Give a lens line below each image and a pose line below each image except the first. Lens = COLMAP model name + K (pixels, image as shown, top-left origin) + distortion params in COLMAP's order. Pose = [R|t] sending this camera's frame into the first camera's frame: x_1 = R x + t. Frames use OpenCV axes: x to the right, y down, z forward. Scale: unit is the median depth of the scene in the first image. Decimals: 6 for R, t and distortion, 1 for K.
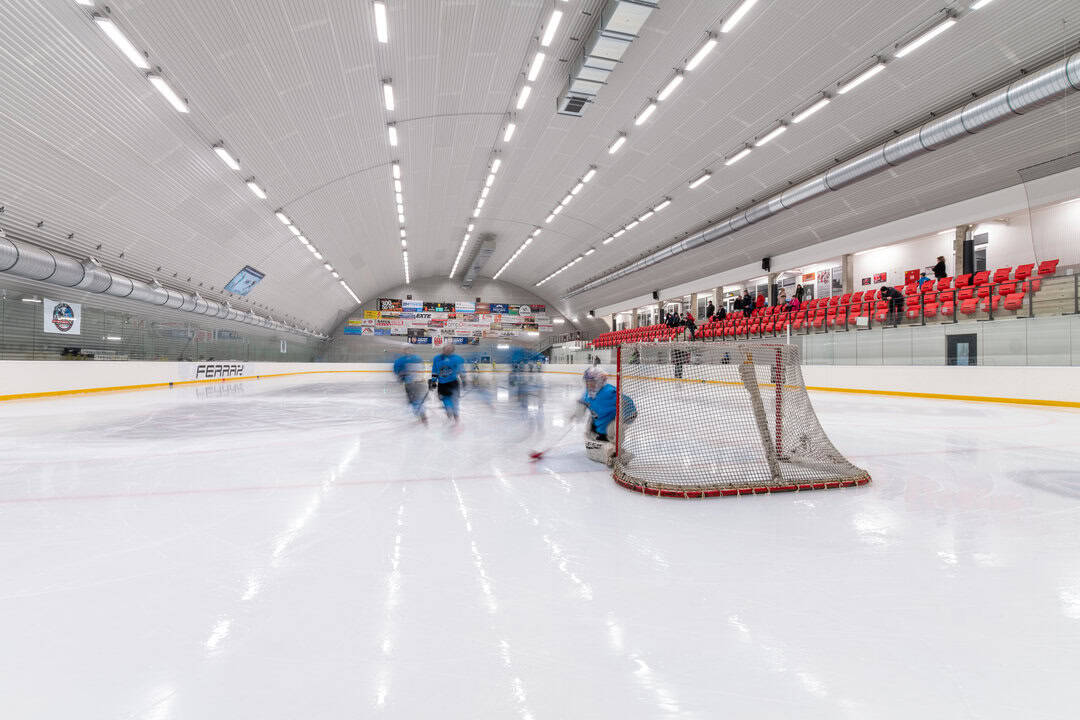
lens RADIAL K [[466.8, 0, 539.0], [0, 466.8, 362.3], [0, 0, 1]] dist [0.000847, -0.000021]
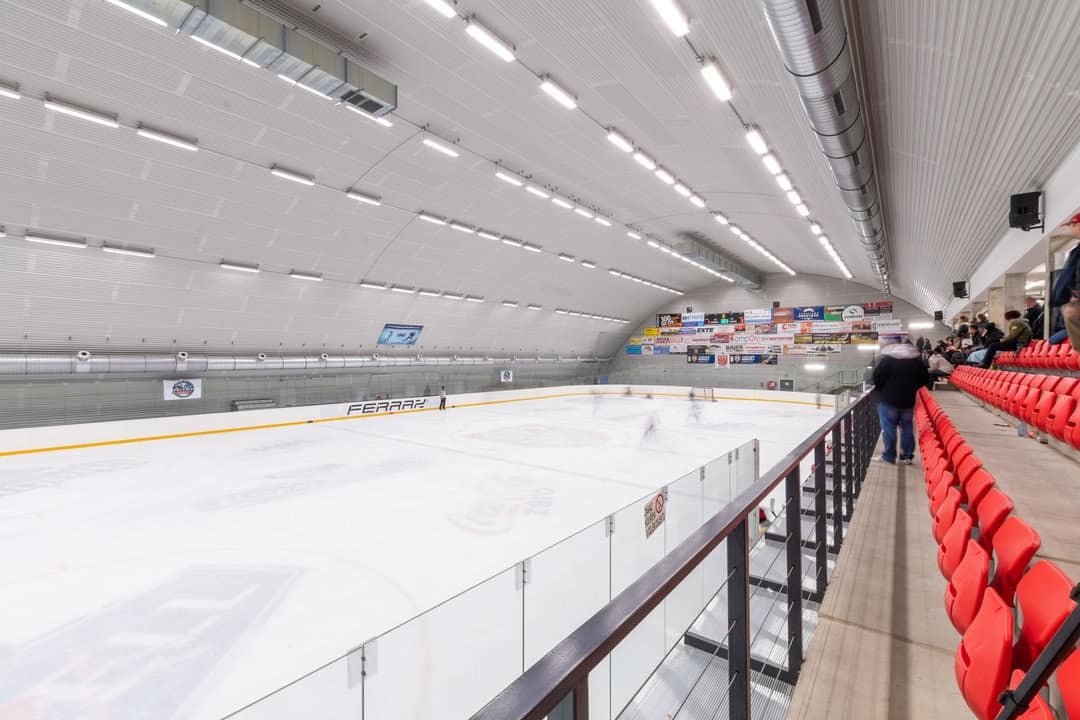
lens RADIAL K [[466.8, 0, 536.1], [0, 466.8, 363.8], [0, 0, 1]] dist [0.000847, -0.000021]
pose [[0.590686, 0.012184, -0.806810, 0.256533], [0.000724, 0.999878, 0.015630, -0.051428], [0.806901, -0.009817, 0.590605, 0.247289]]
